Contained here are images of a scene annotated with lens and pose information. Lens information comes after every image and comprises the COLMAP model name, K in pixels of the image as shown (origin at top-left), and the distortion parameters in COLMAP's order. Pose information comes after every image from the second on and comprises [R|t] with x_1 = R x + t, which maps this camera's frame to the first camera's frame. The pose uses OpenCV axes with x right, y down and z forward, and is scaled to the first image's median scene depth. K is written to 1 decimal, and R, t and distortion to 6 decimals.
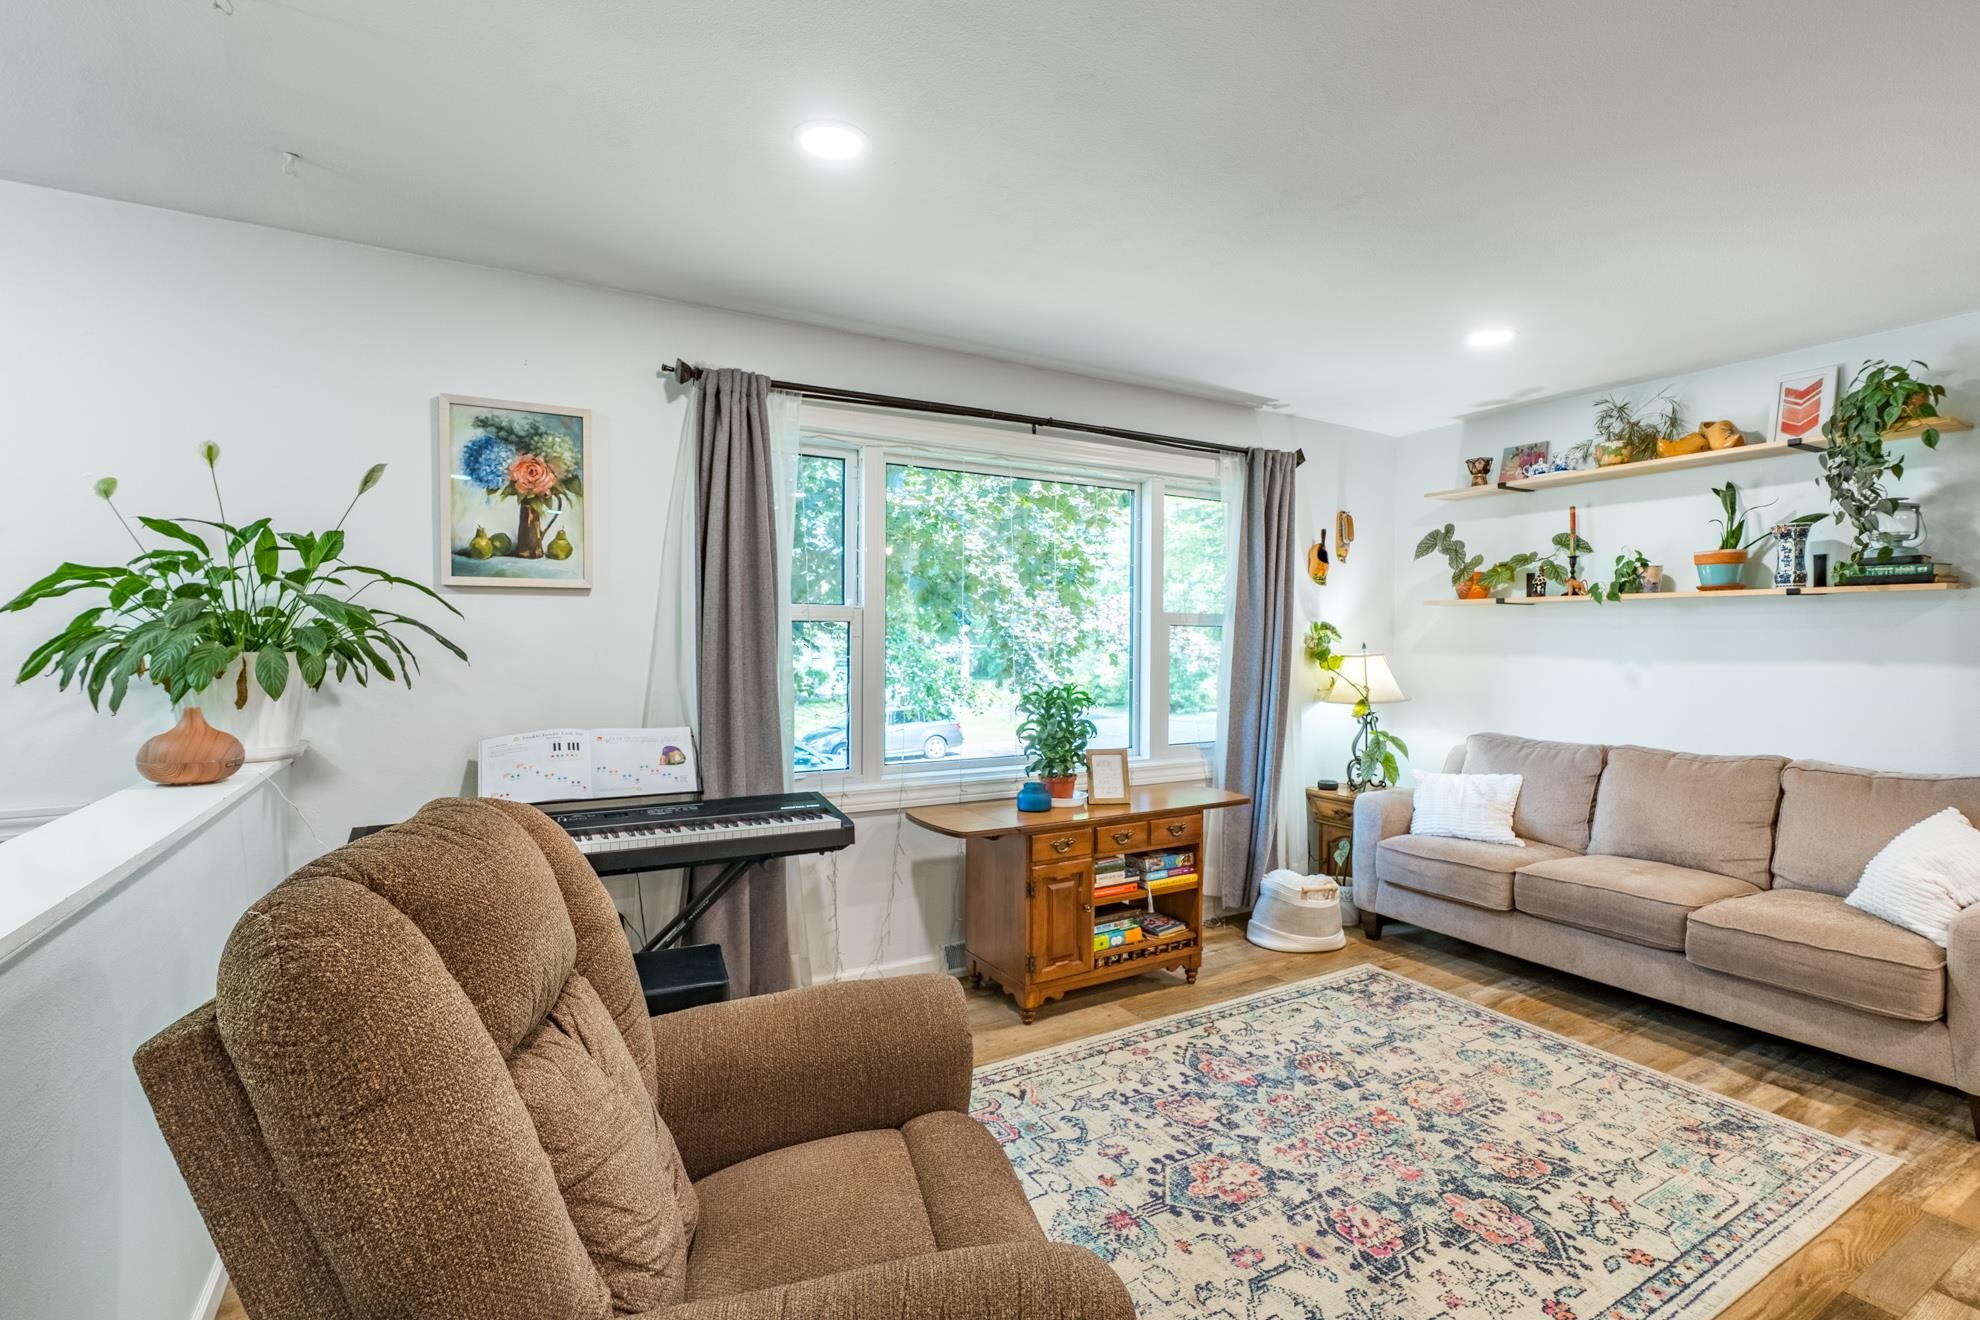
lens RADIAL K [[901.2, 0, 990.2], [0, 901.2, 659.4], [0, 0, 1]] dist [-0.005985, 0.001475]
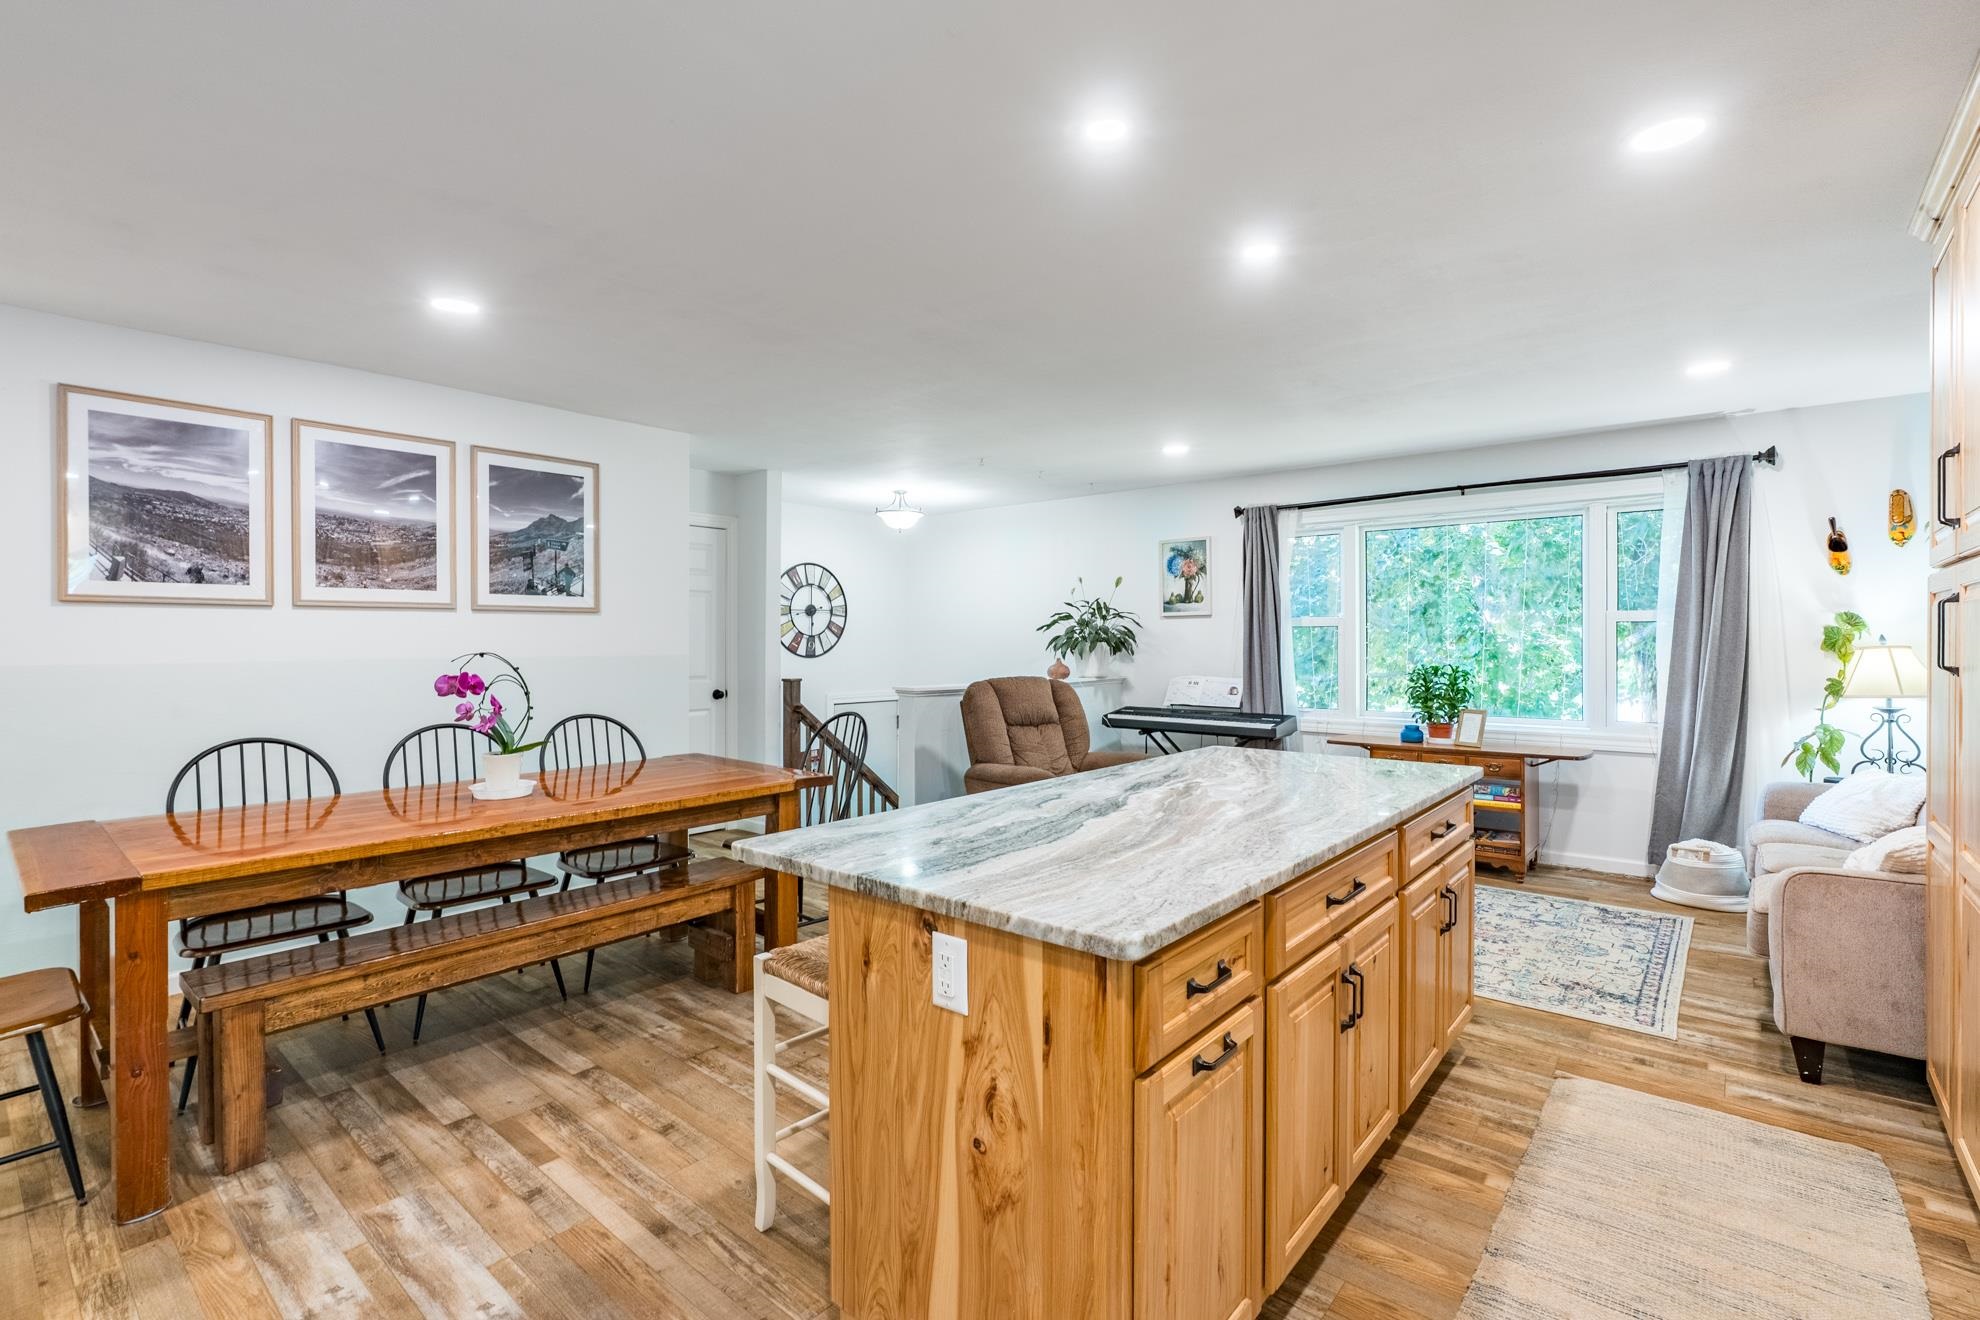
lens RADIAL K [[901.2, 0, 957.6], [0, 901.2, 646.7], [0, 0, 1]] dist [-0.005985, 0.001475]
pose [[0.304806, 0.001608, -0.952413, 1.421833], [-0.016660, 0.999855, -0.003644, 0.018906], [0.952269, 0.016978, 0.304789, -0.271610]]
